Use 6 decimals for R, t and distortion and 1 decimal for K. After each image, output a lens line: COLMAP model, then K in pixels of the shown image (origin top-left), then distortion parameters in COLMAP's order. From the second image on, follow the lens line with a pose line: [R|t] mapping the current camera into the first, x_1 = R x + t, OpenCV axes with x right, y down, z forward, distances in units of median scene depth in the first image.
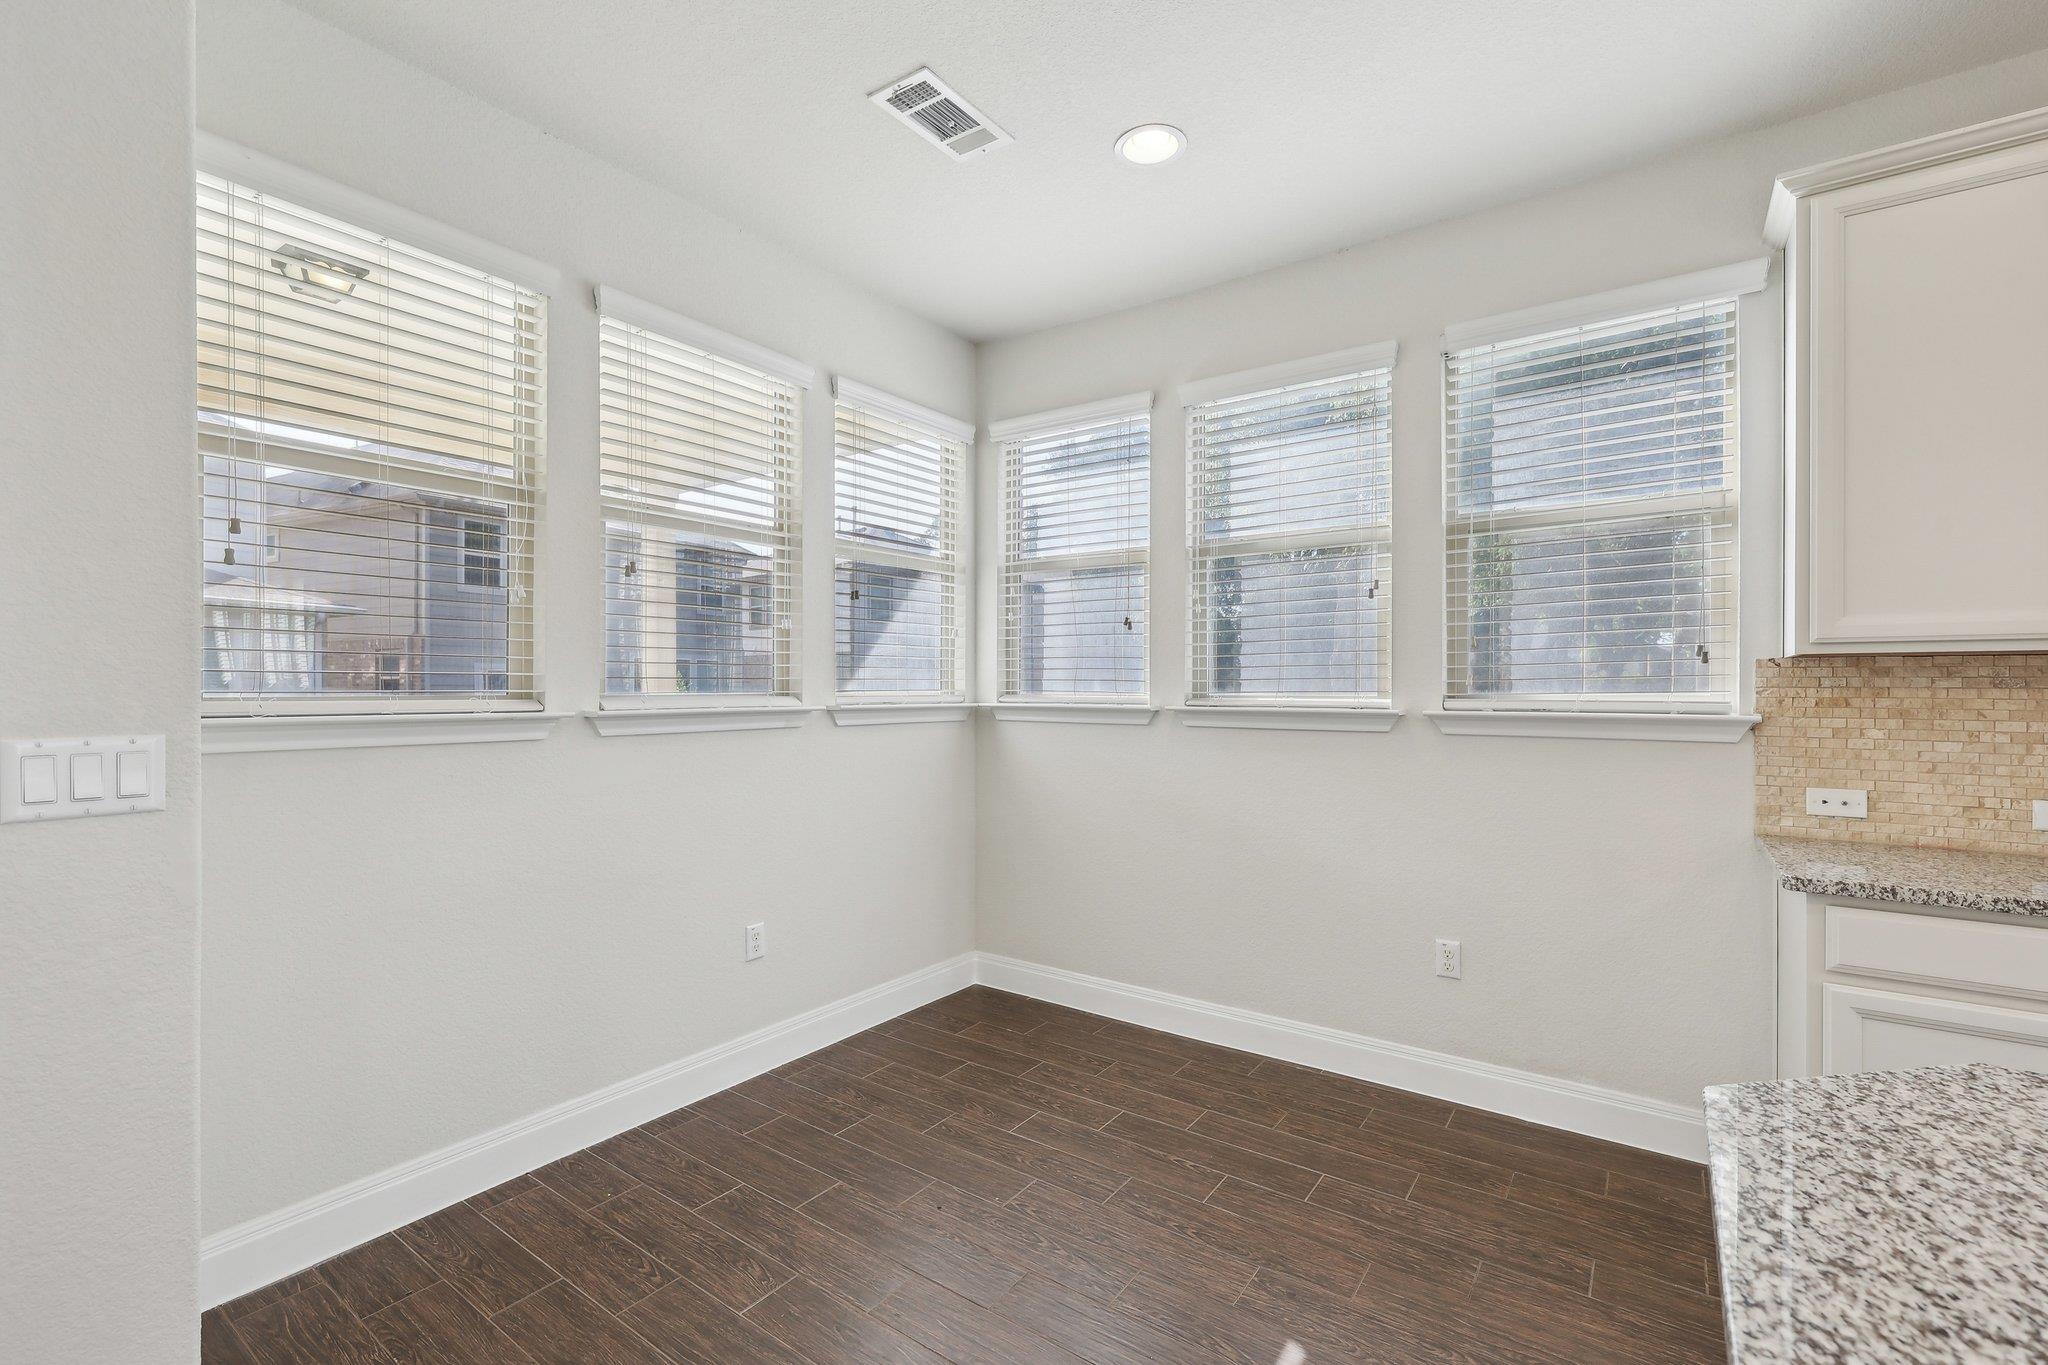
lens RADIAL K [[884.5, 0, 1026.5], [0, 884.5, 688.5], [0, 0, 1]] dist [0.002491, -0.000848]
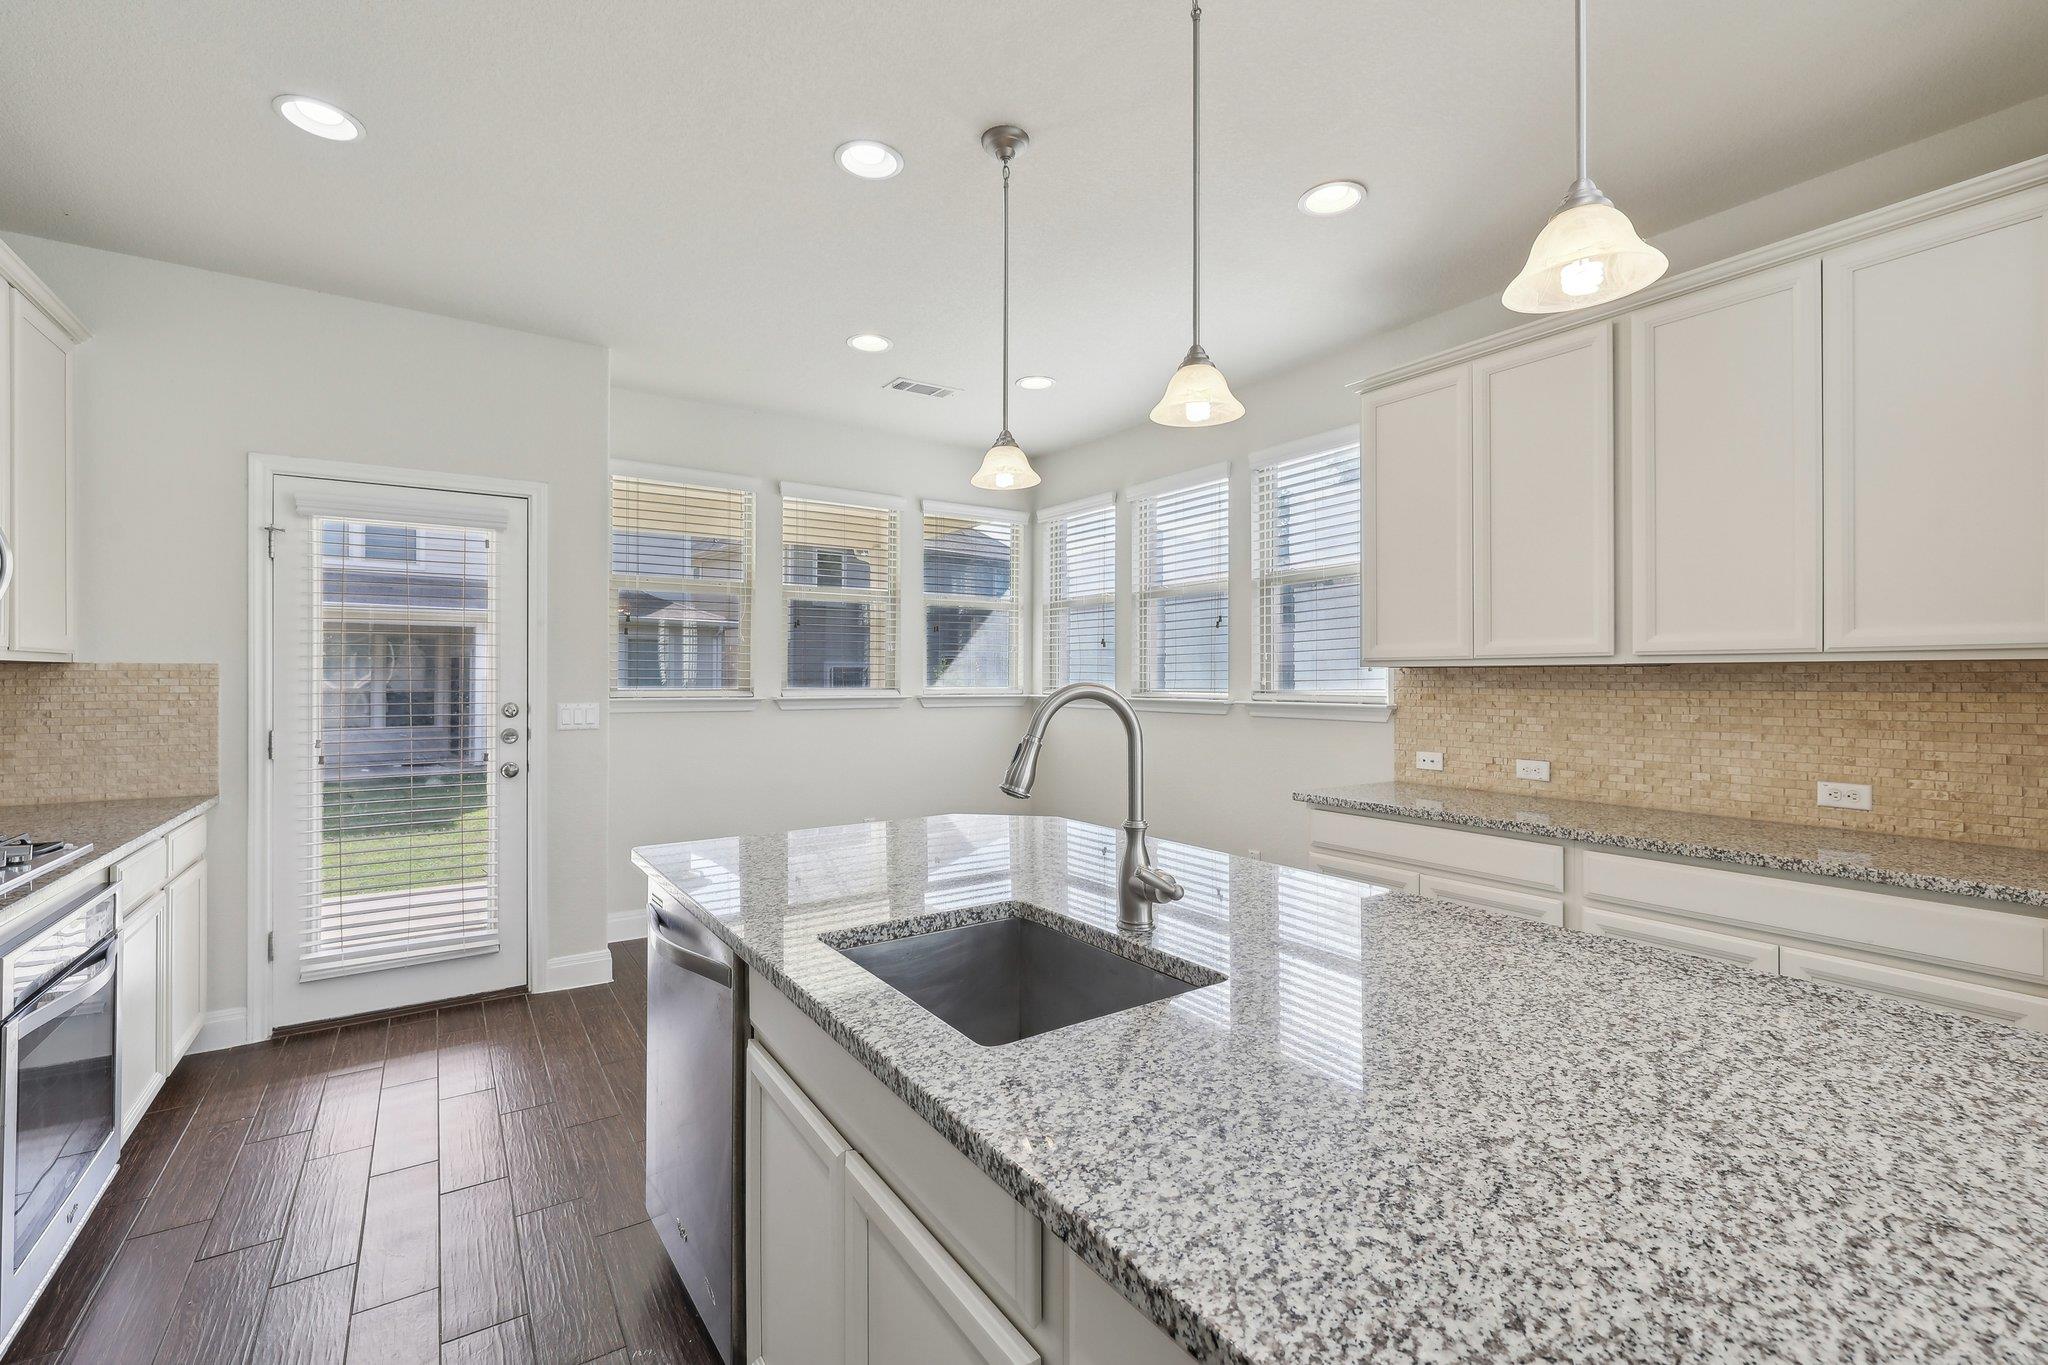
lens RADIAL K [[884.5, 0, 1023.8], [0, 884.5, 673.8], [0, 0, 1]] dist [0.002491, -0.000848]
pose [[0.933069, -0.002501, -0.359689, 0.643714], [-0.001099, 0.999951, -0.009805, -0.006709], [0.359696, 0.009544, 0.933021, -0.565406]]
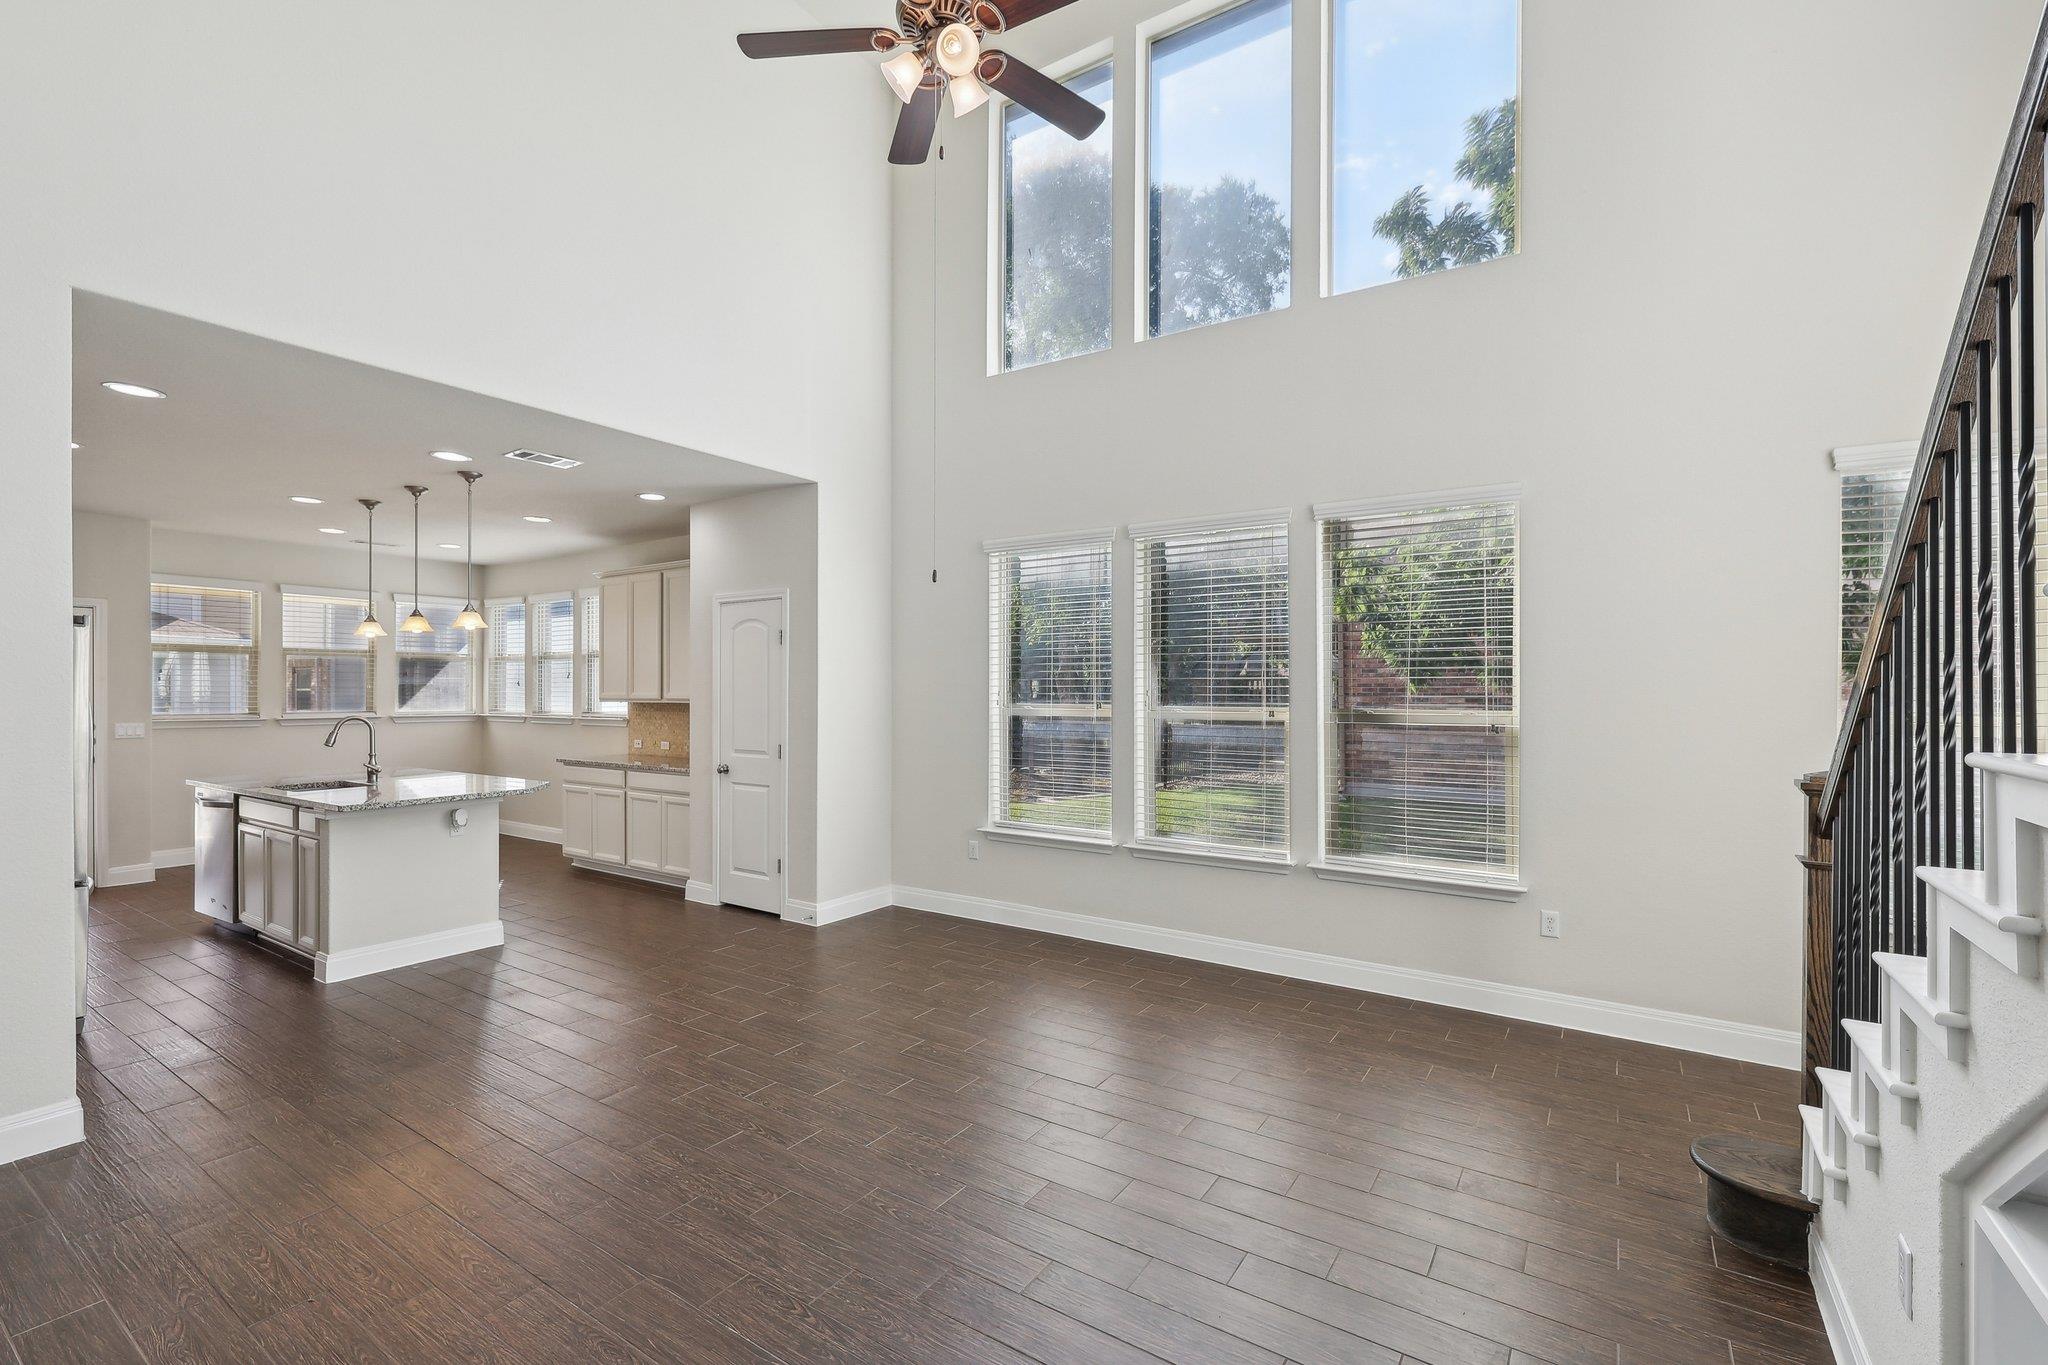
lens RADIAL K [[884.5, 0, 1029.5], [0, 884.5, 690.9], [0, 0, 1]] dist [0.002491, -0.000848]
pose [[0.999652, -0.000249, 0.026361, 1.873763], [0.000351, 0.999992, -0.003858, -0.051014], [-0.026359, 0.003866, 0.999645, -1.990118]]
